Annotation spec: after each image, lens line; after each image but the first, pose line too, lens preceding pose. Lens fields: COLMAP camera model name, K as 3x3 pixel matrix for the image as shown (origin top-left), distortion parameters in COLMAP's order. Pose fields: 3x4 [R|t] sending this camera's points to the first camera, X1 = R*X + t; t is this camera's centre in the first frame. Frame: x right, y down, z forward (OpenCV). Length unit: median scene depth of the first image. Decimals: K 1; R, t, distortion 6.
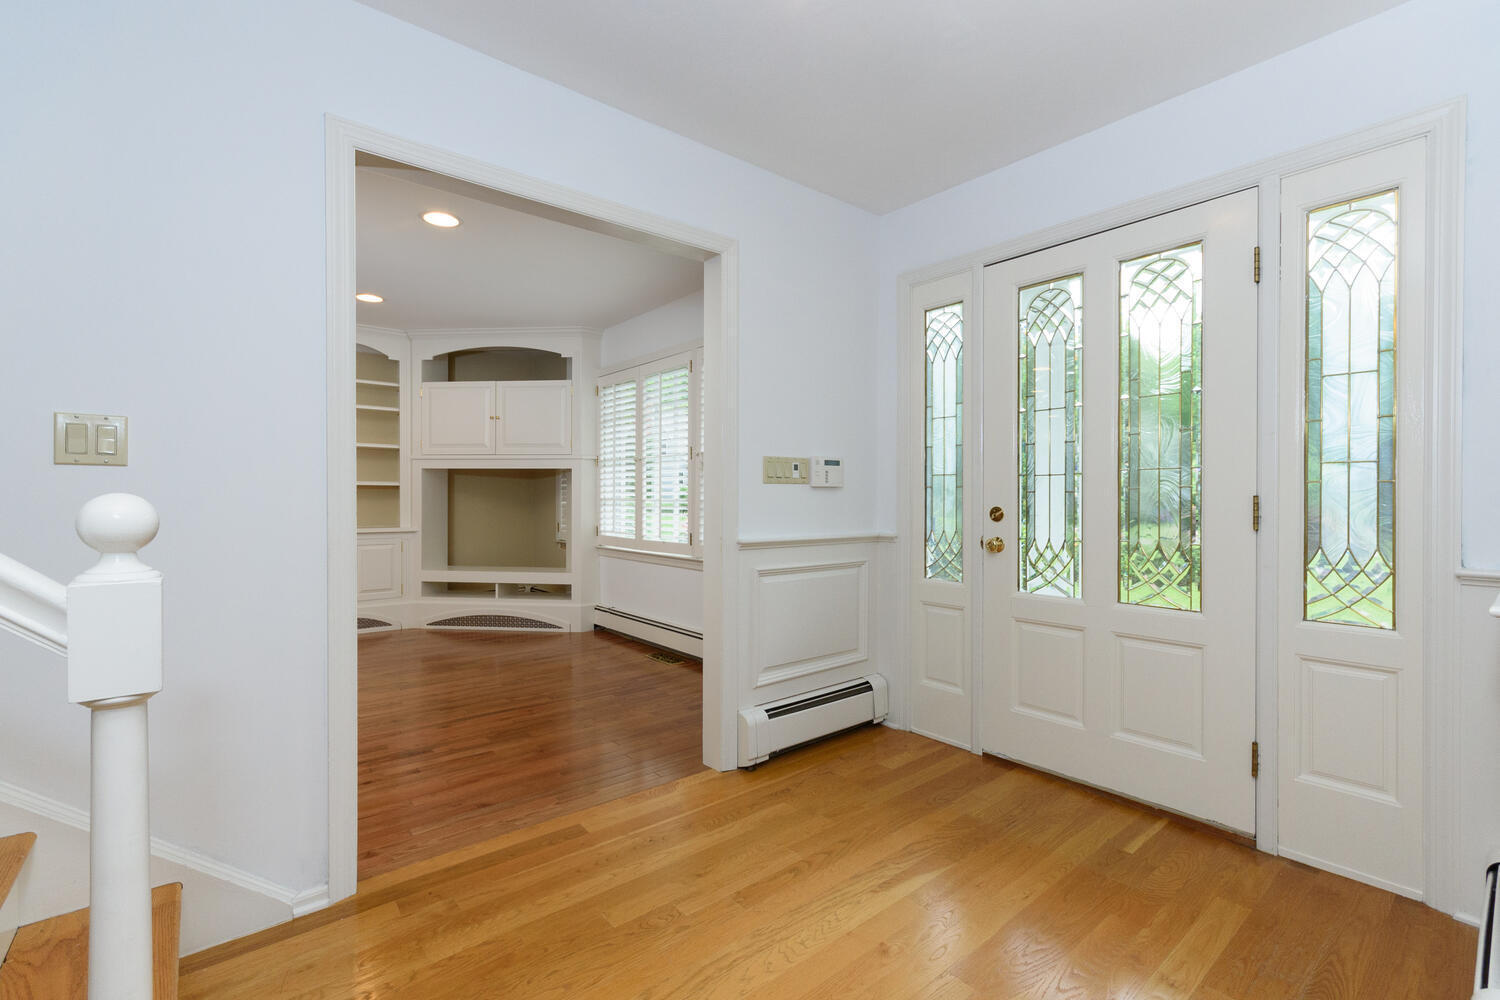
lens RADIAL K [[655.9, 0, 747.2], [0, 655.9, 502.6], [0, 0, 1]] dist [0.003552, 0.000406]
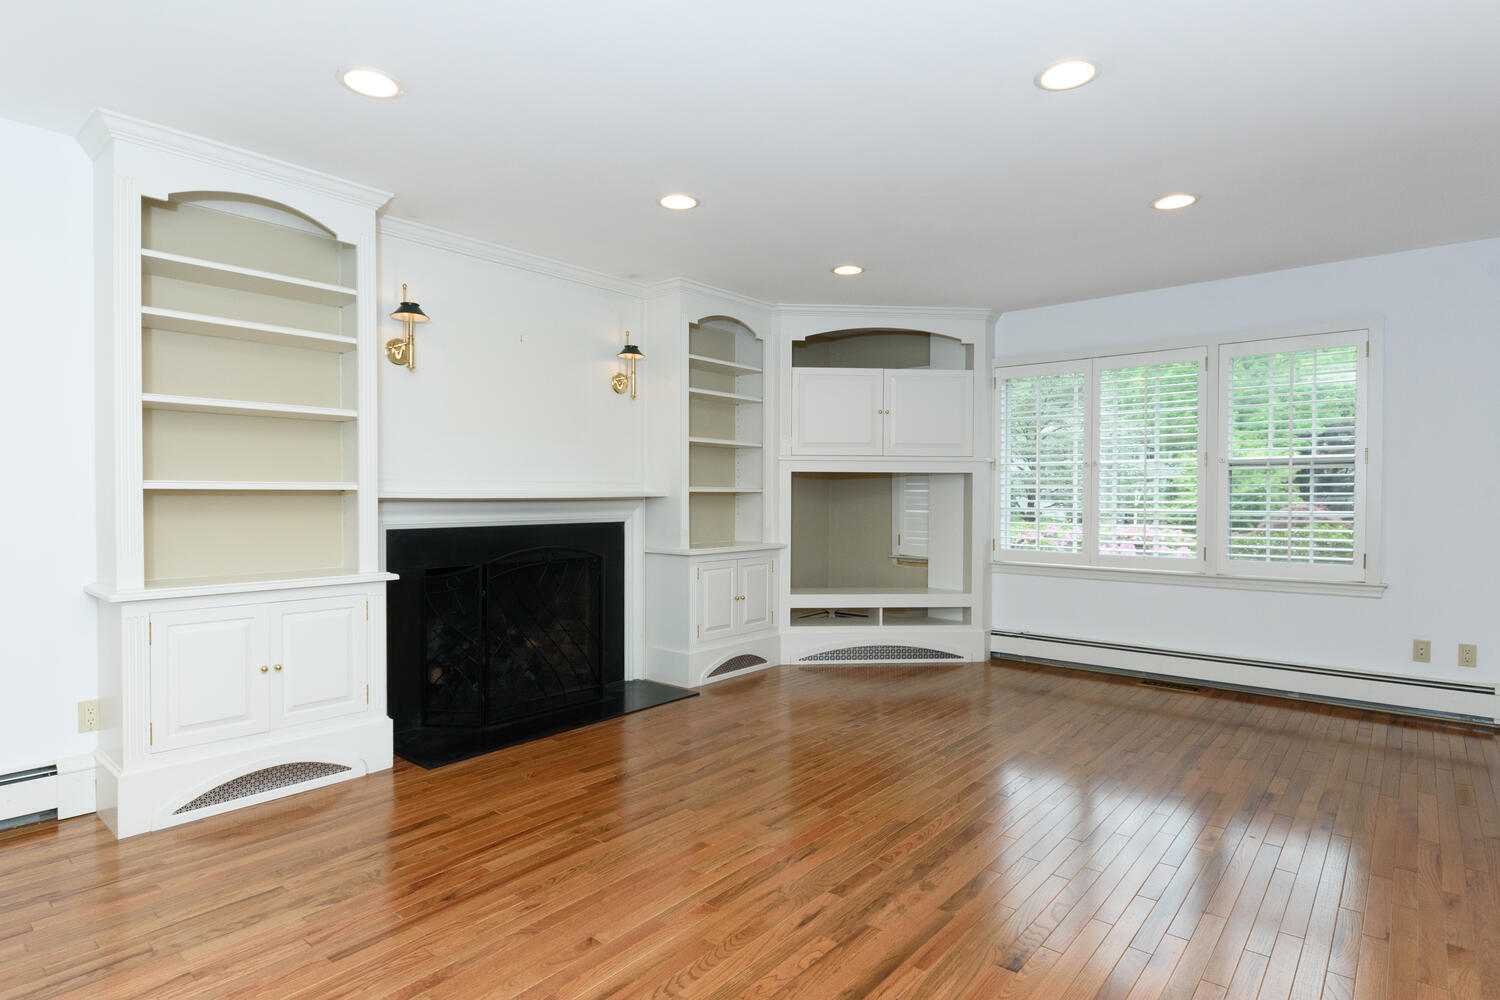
lens RADIAL K [[822.3, 0, 744.2], [0, 822.3, 497.4], [0, 0, 1]] dist [0.029387, 0.000166]
pose [[0.980727, -0.003434, 0.195355, -0.790660], [0.002251, 0.999978, 0.006279, -0.027655], [-0.195373, -0.005718, 0.980712, -0.006412]]
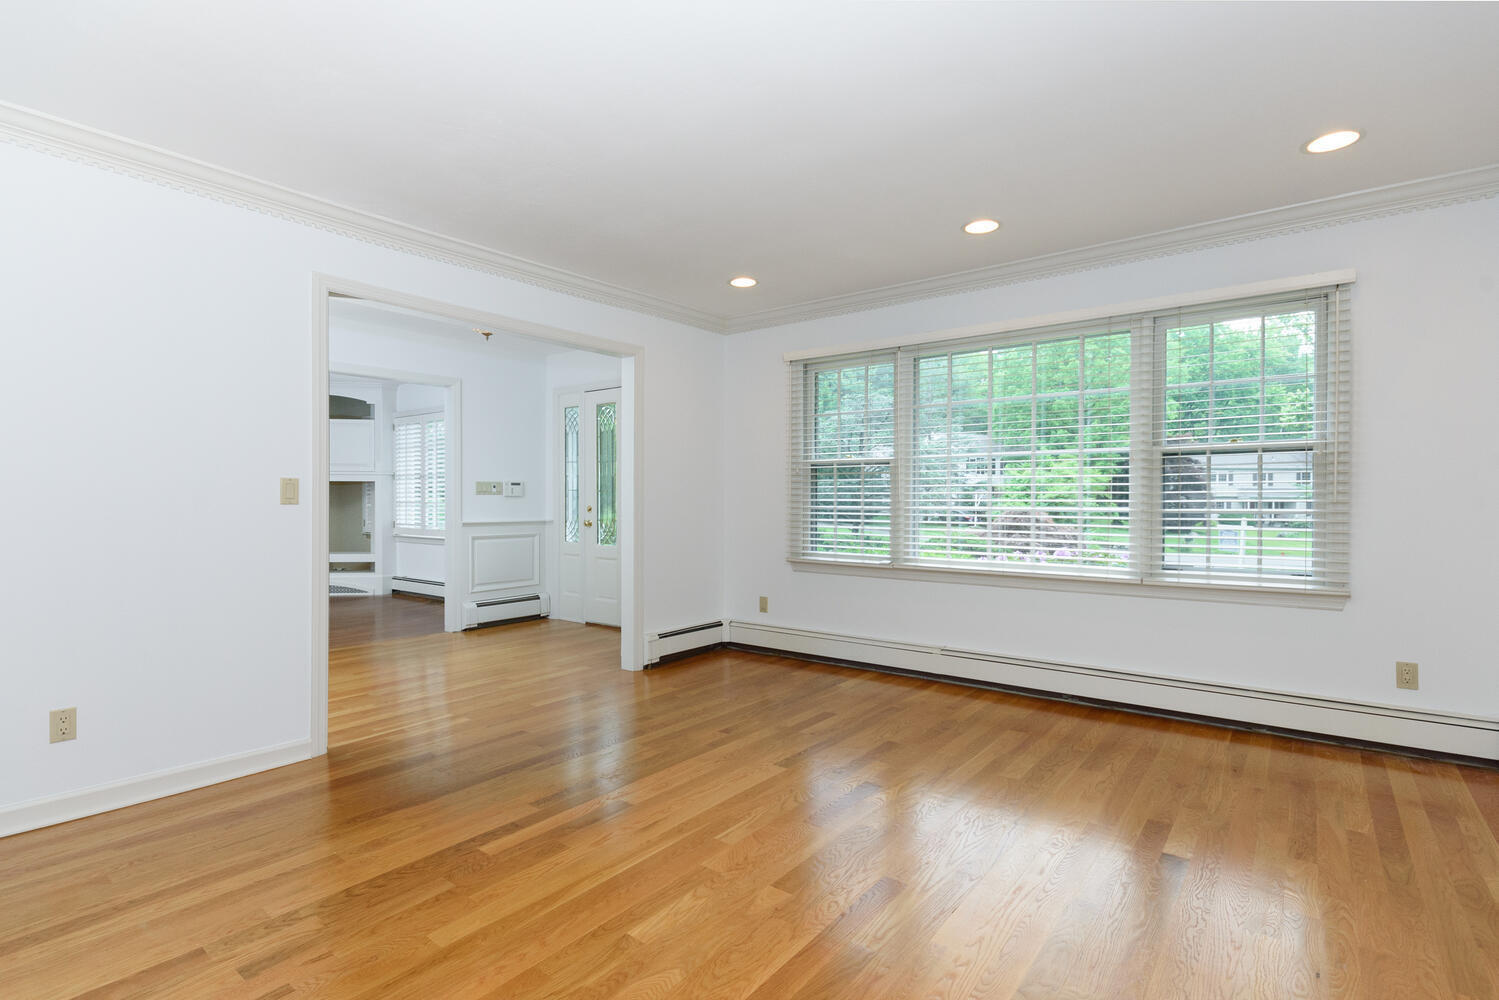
lens RADIAL K [[716.7, 0, 744.7], [0, 716.7, 505.1], [0, 0, 1]] dist [-0.002958, -0.000327]
pose [[0.977482, -0.003949, 0.210983, 0.197232], [0.003664, 0.999992, 0.001739, 0.001312], [-0.210988, -0.000927, 0.977488, -0.716203]]
